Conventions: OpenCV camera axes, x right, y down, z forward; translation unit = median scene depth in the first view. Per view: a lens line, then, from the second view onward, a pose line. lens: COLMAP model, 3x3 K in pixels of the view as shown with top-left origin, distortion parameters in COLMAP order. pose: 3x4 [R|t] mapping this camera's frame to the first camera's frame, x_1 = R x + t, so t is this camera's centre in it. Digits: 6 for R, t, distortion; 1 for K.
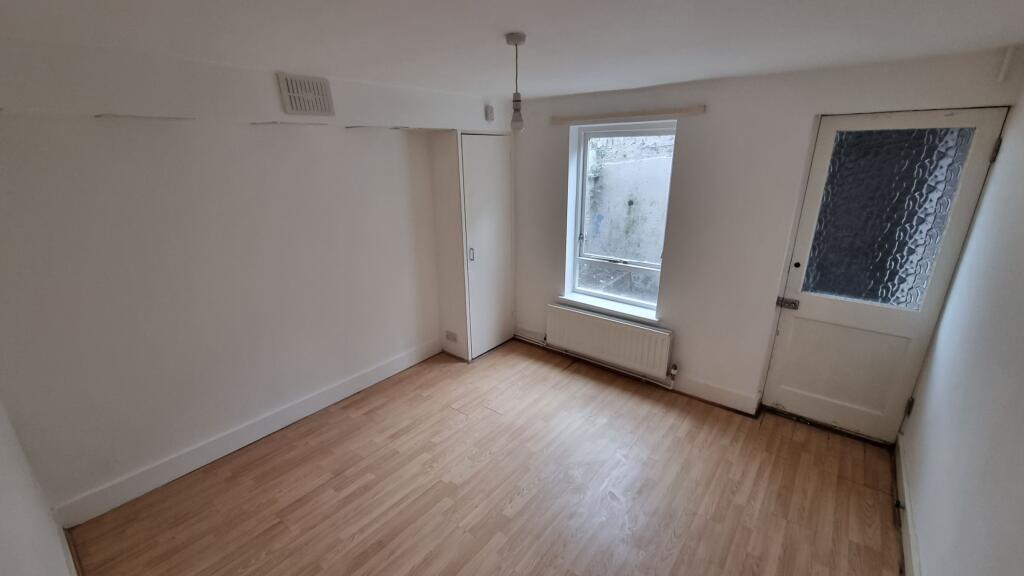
lens RADIAL K [[420.4, 0, 513.2], [0, 420.4, 296.9], [0, 0, 1]] dist [-0.001331, -0.000086]
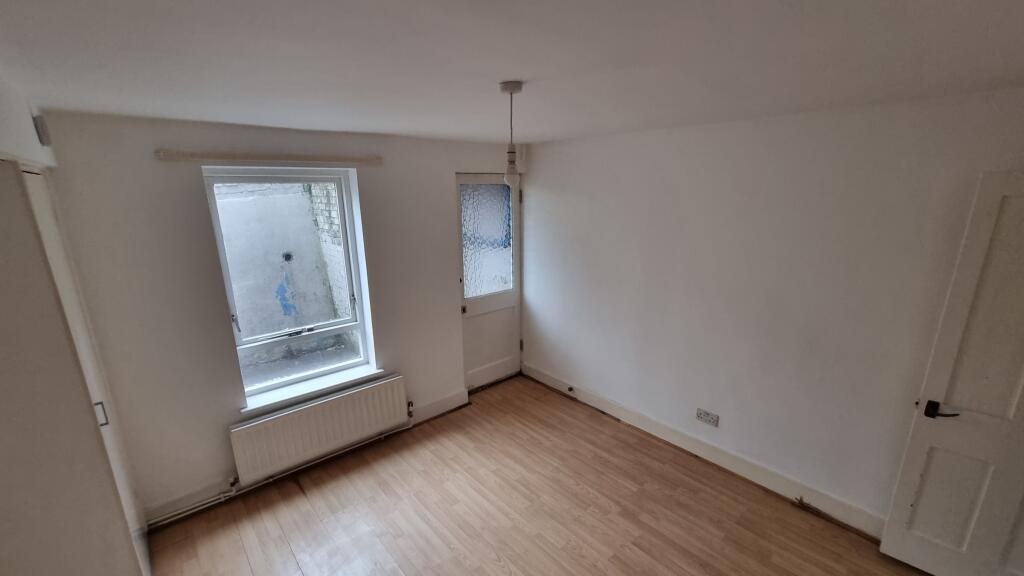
lens RADIAL K [[437.0, 0, 500.3], [0, 437.0, 303.7], [0, 0, 1]] dist [-0.000025, 0.000005]
pose [[0.194815, -0.263134, 0.944885, -0.522934], [0.333436, 0.923737, 0.188497, -0.188622], [-0.922425, 0.278336, 0.267696, 0.462961]]
